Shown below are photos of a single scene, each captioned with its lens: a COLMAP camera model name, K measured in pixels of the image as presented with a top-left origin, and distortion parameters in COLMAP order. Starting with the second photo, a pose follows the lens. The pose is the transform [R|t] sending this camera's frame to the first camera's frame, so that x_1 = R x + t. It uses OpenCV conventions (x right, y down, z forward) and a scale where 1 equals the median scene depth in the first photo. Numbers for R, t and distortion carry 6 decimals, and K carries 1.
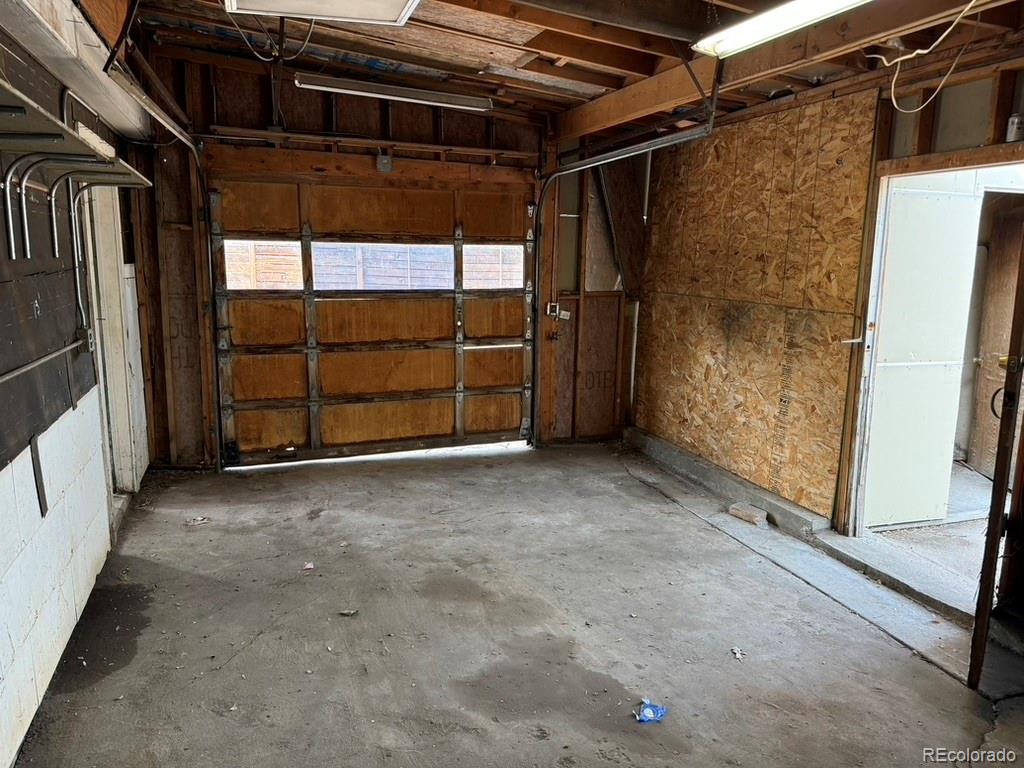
lens RADIAL K [[715.4, 0, 514.1], [0, 715.4, 382.5], [0, 0, 1]] dist [0.045754, -0.042577]
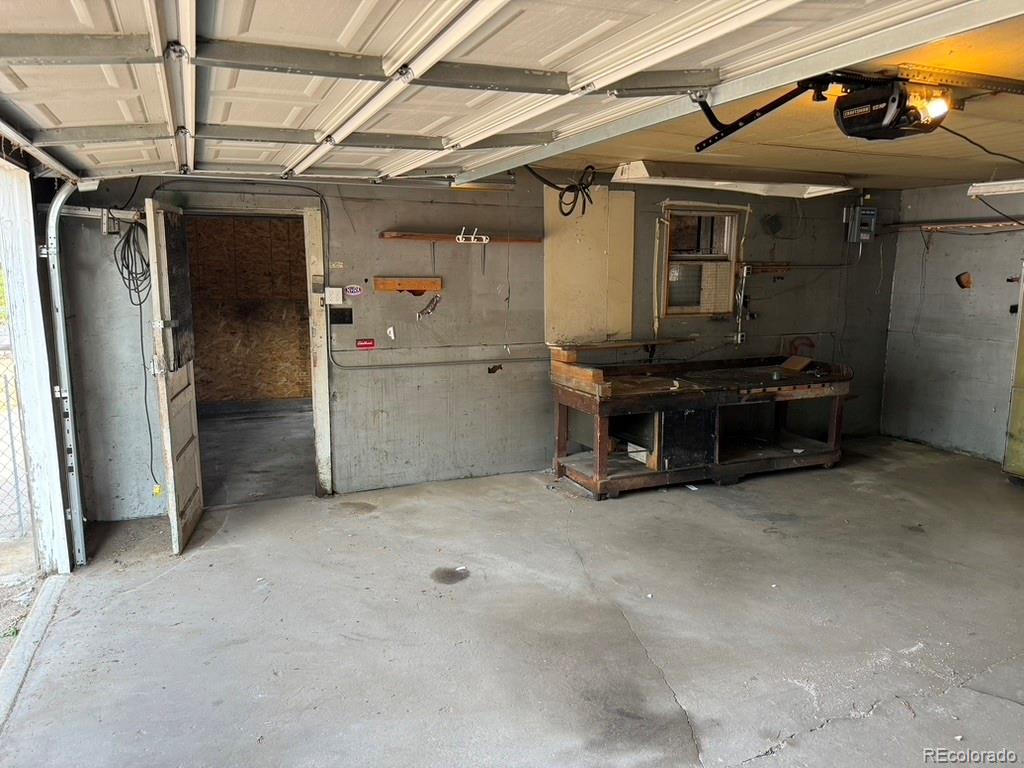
lens RADIAL K [[715.4, 0, 509.1], [0, 715.4, 382.9], [0, 0, 1]] dist [0.045754, -0.042577]
pose [[-0.052443, -0.181924, 0.981913, -1.558594], [0.163636, 0.968410, 0.188162, -0.155805], [-0.985126, 0.170544, -0.021018, 0.507148]]
